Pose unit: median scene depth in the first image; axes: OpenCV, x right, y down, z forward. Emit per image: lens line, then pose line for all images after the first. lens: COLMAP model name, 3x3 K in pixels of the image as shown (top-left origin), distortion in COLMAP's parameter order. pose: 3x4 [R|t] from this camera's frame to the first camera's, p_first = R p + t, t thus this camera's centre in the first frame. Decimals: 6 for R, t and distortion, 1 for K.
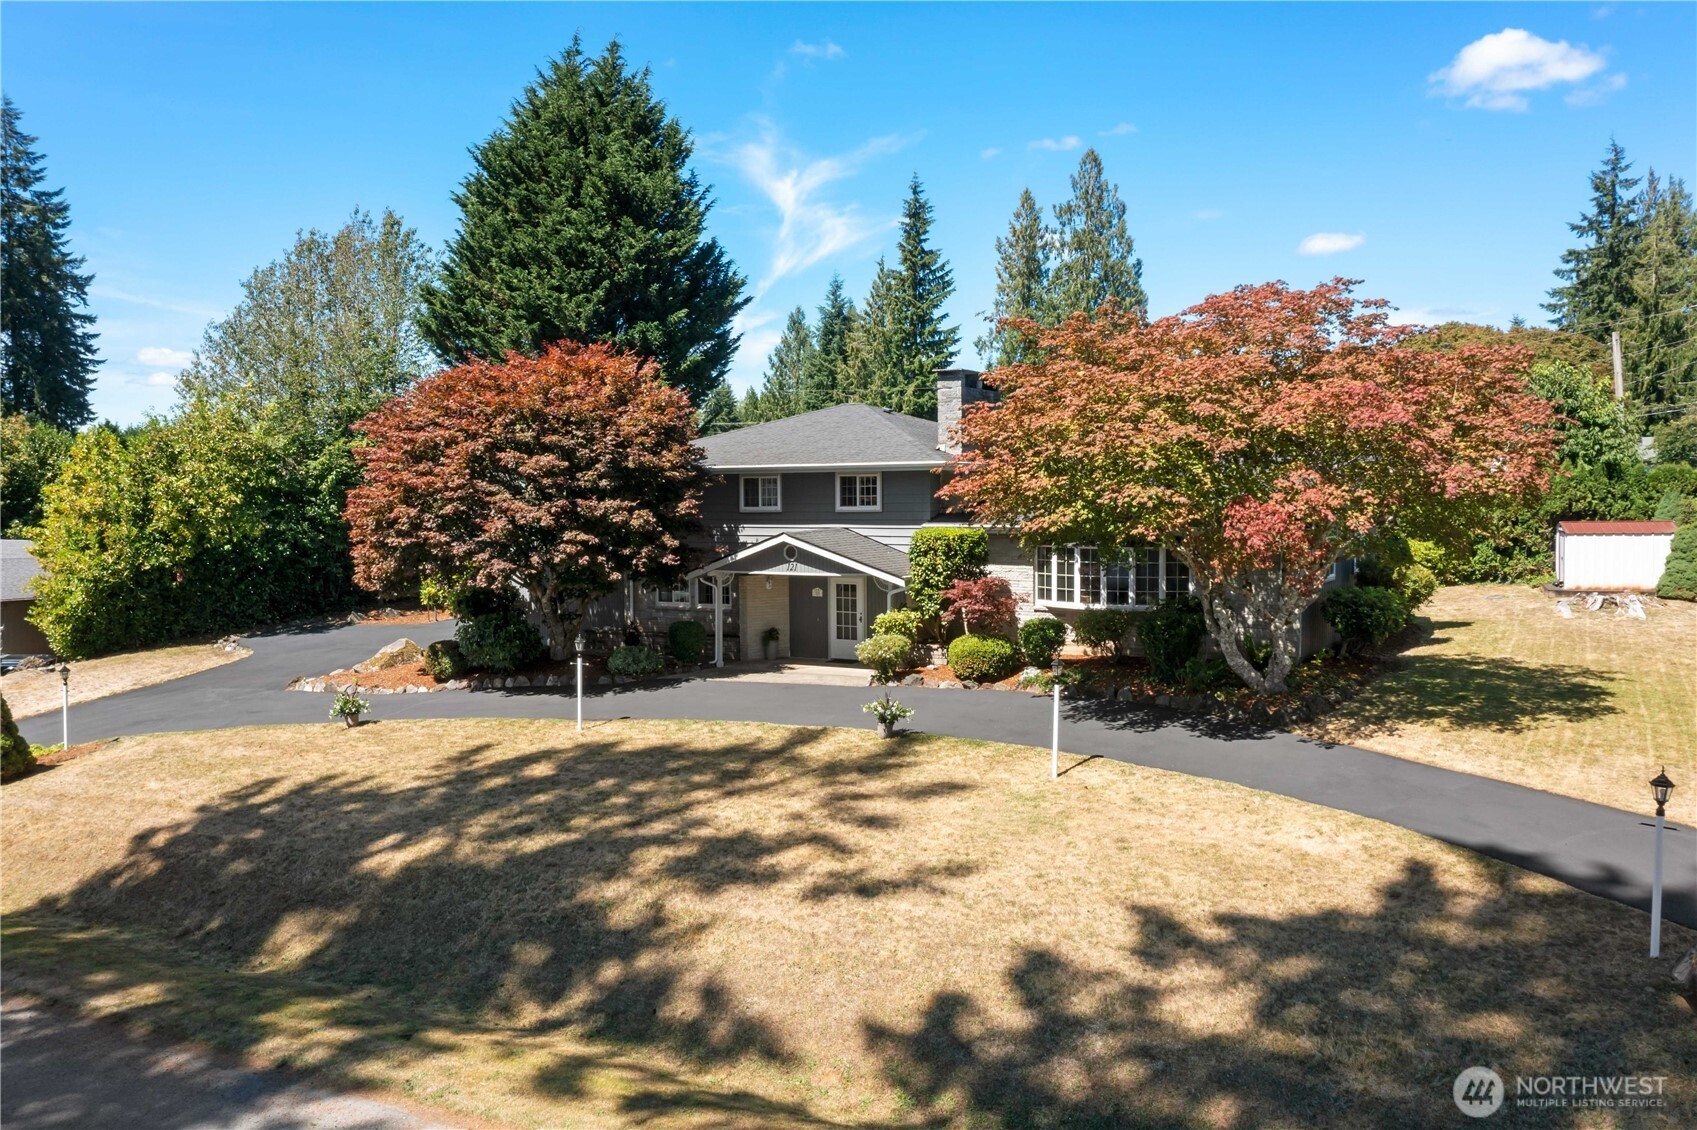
lens RADIAL K [[1334.8, 0, 846.9], [0, 1334.8, 565.5], [0, 0, 1]] dist [0.009297, -0.000569]
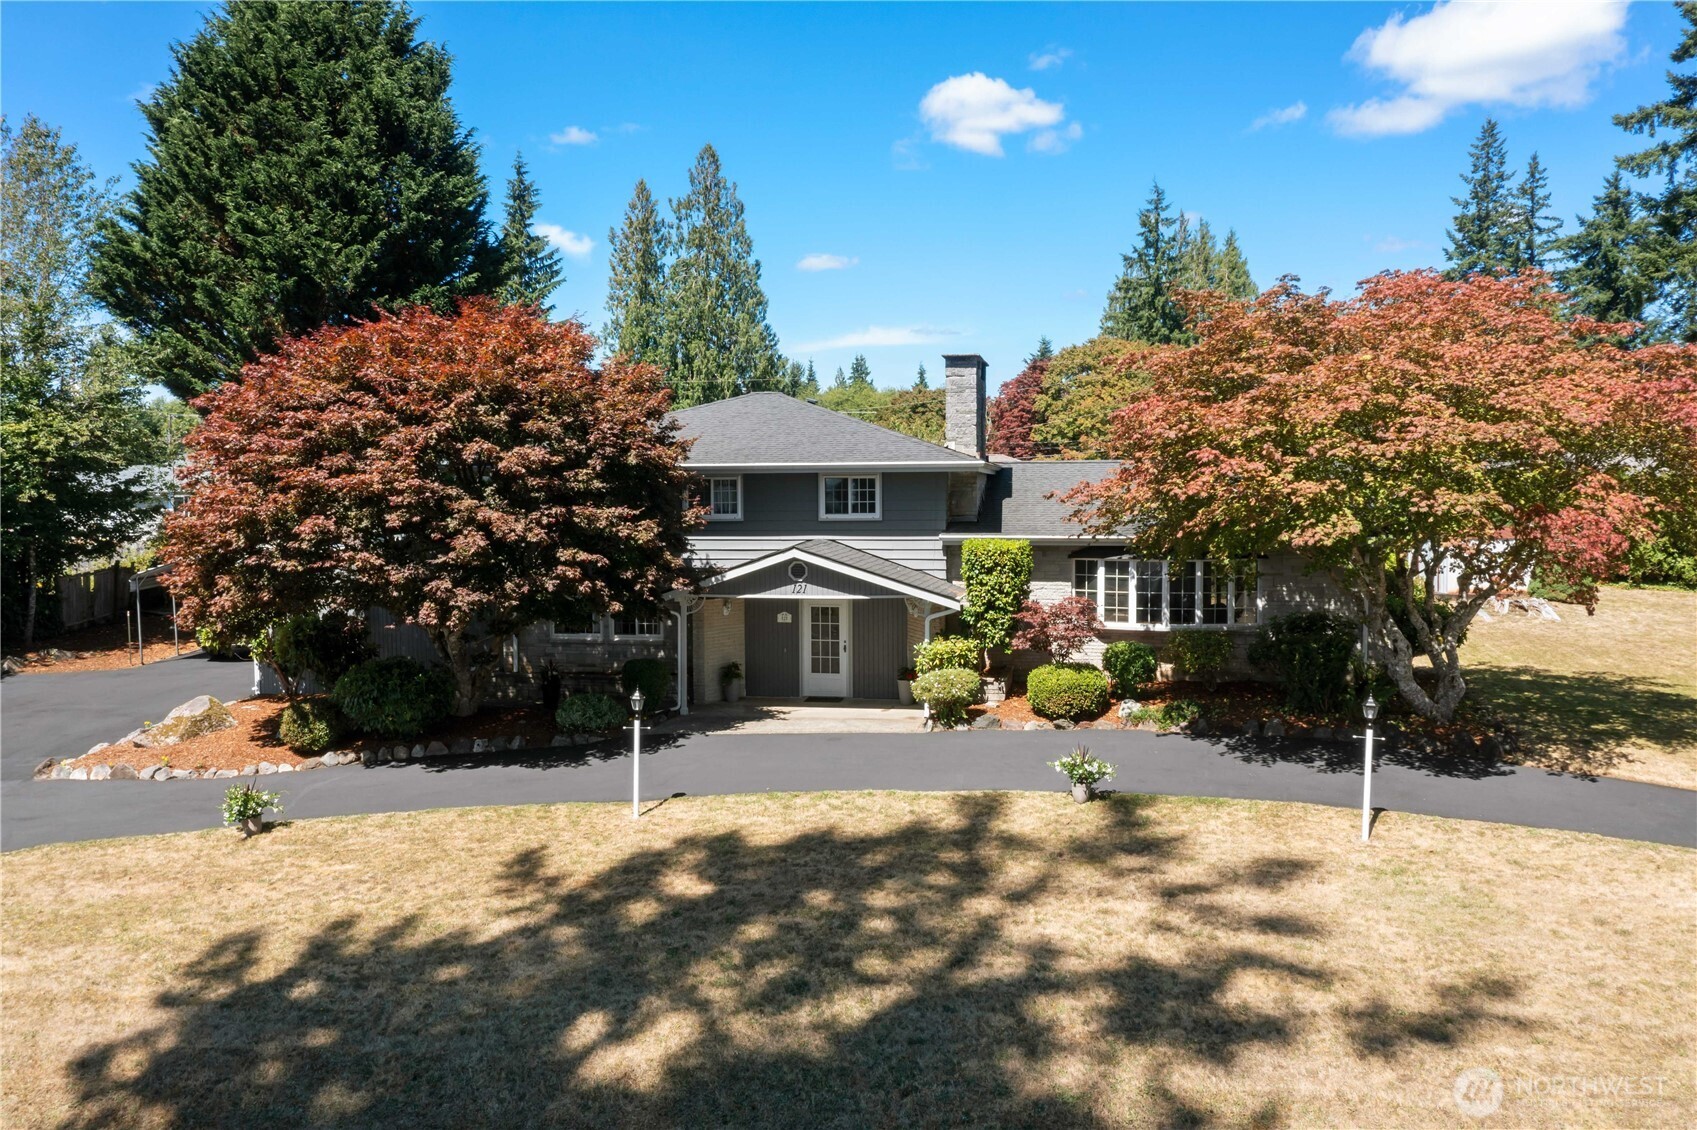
lens RADIAL K [[1334.8, 0, 848.7], [0, 1334.8, 570.2], [0, 0, 1]] dist [0.009297, -0.000569]
pose [[0.936148, -0.016171, 0.351235, -0.285759], [0.015814, 0.999867, 0.003887, -0.012390], [-0.351252, 0.001916, 0.936279, 0.214774]]
